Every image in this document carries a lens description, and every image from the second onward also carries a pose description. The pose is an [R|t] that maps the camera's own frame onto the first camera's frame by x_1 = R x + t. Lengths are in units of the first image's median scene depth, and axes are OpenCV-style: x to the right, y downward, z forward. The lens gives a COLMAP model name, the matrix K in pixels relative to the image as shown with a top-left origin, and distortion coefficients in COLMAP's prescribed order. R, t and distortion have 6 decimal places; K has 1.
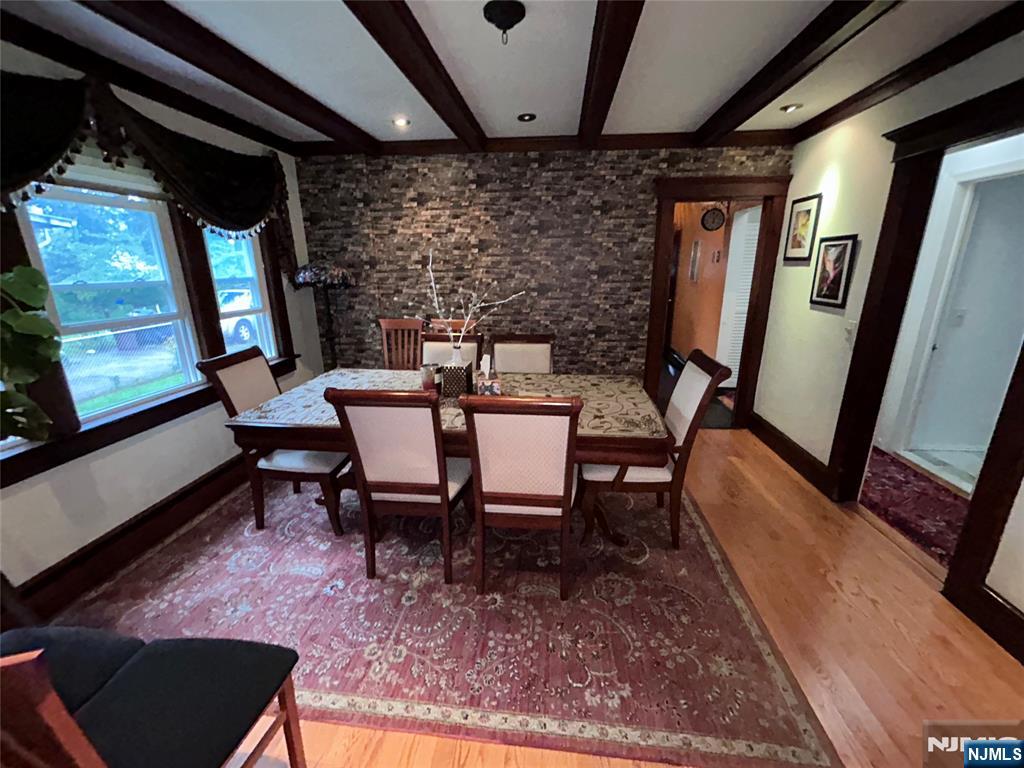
lens RADIAL K [[413.6, 0, 513.8], [0, 413.6, 380.7], [0, 0, 1]] dist [-0.000007, 0.000224]
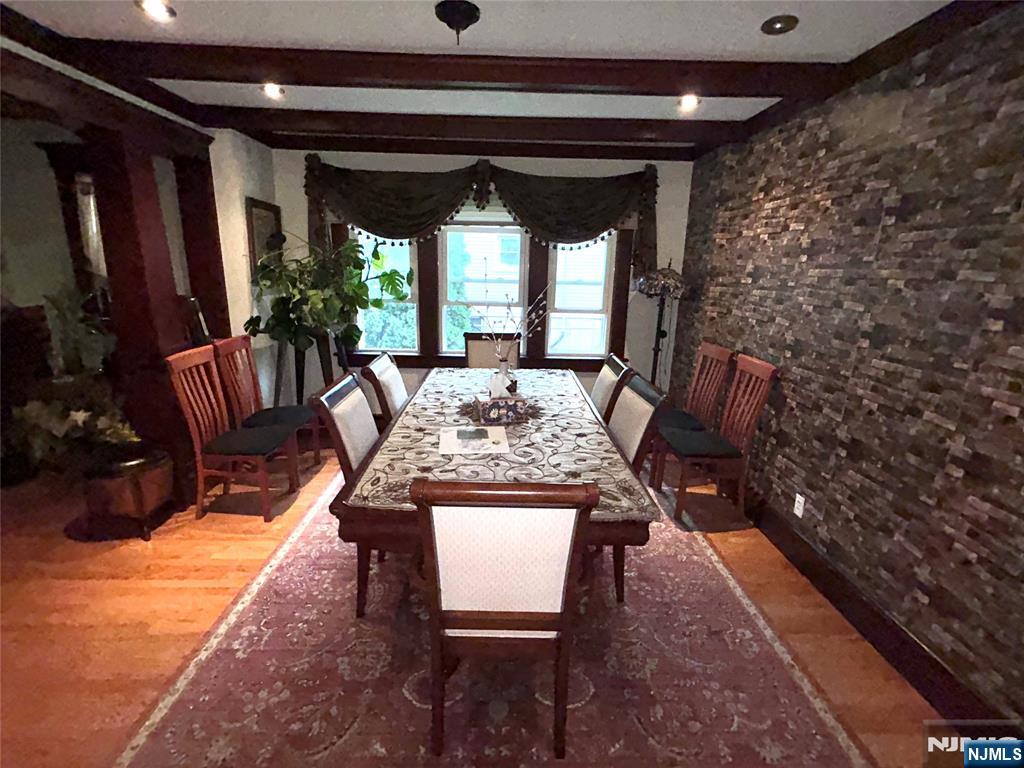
lens RADIAL K [[466.1, 0, 511.7], [0, 466.1, 382.5], [0, 0, 1]] dist [-0.004664, 0.001351]
pose [[0.125584, 0.250200, -0.960015, 0.581456], [-0.294942, 0.933339, 0.204665, -0.165458], [0.947226, 0.257446, 0.191007, 0.535633]]
